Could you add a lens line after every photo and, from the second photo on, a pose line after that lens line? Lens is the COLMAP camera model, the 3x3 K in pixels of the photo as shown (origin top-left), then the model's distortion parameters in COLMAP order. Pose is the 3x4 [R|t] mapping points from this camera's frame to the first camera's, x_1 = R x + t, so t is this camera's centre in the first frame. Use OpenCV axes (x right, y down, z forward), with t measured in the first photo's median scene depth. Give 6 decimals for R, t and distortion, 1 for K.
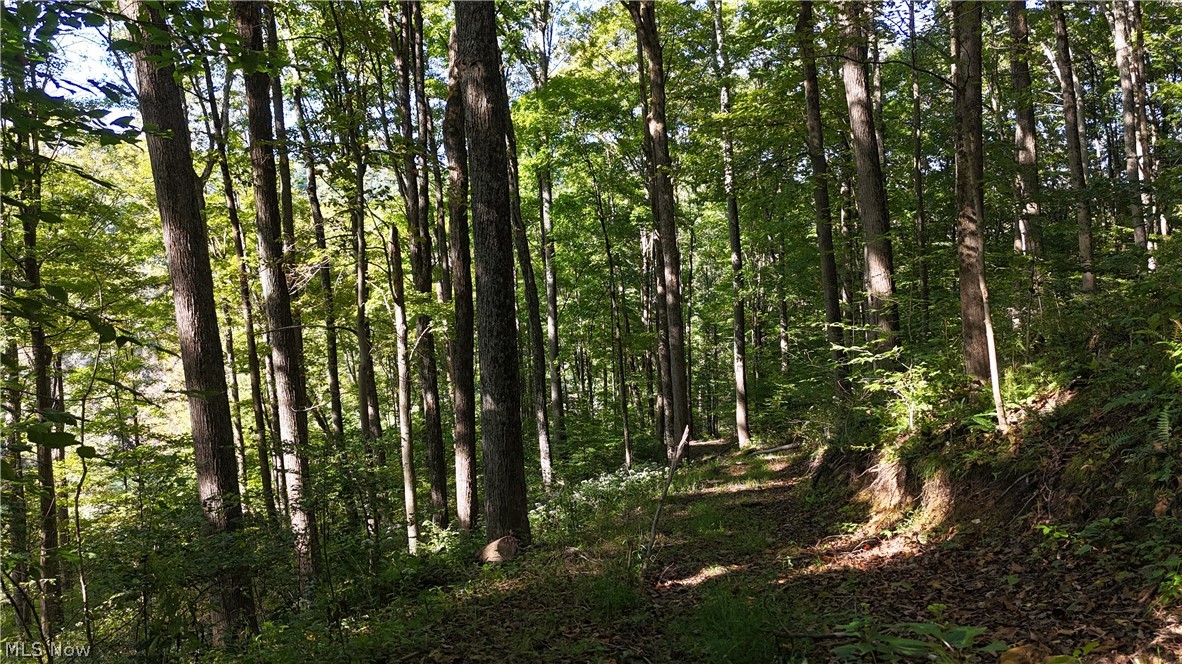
lens RADIAL K [[942.2, 0, 595.2], [0, 942.2, 330.0], [0, 0, 1]] dist [0.091781, -0.107472]
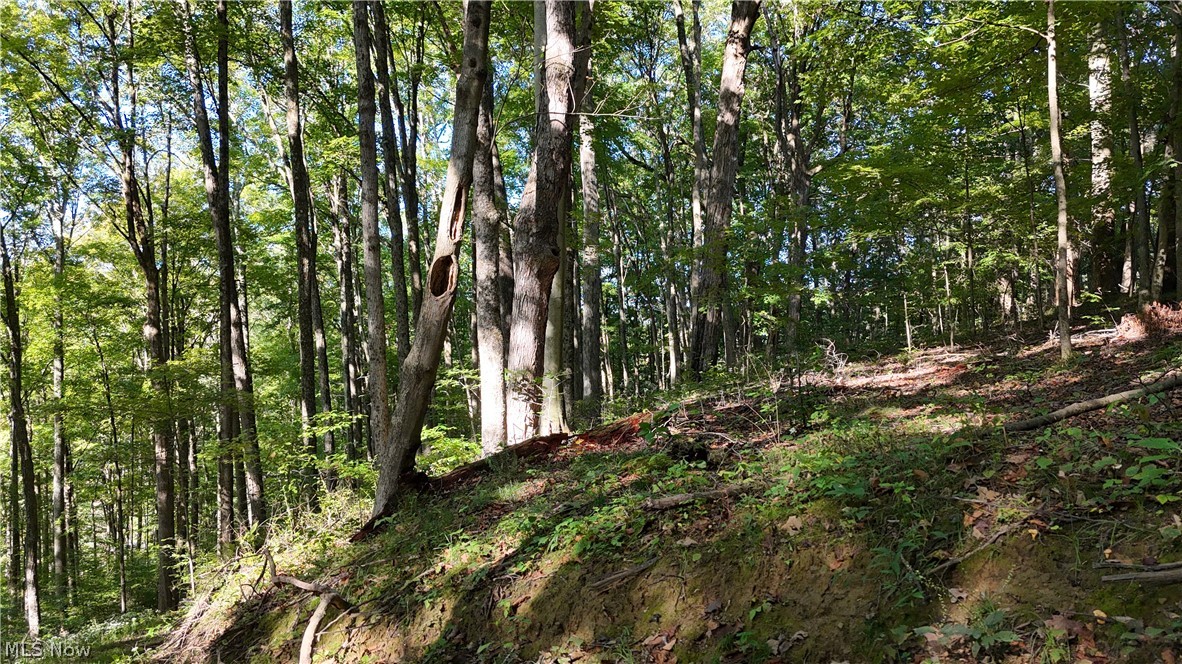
lens RADIAL K [[942.2, 0, 595.2], [0, 942.2, 330.0], [0, 0, 1]] dist [0.091781, -0.107472]
pose [[0.910201, 0.027797, 0.413232, 0.109055], [0.019546, 0.993750, -0.109901, -0.095210], [-0.413705, 0.108109, 0.903970, -0.536246]]
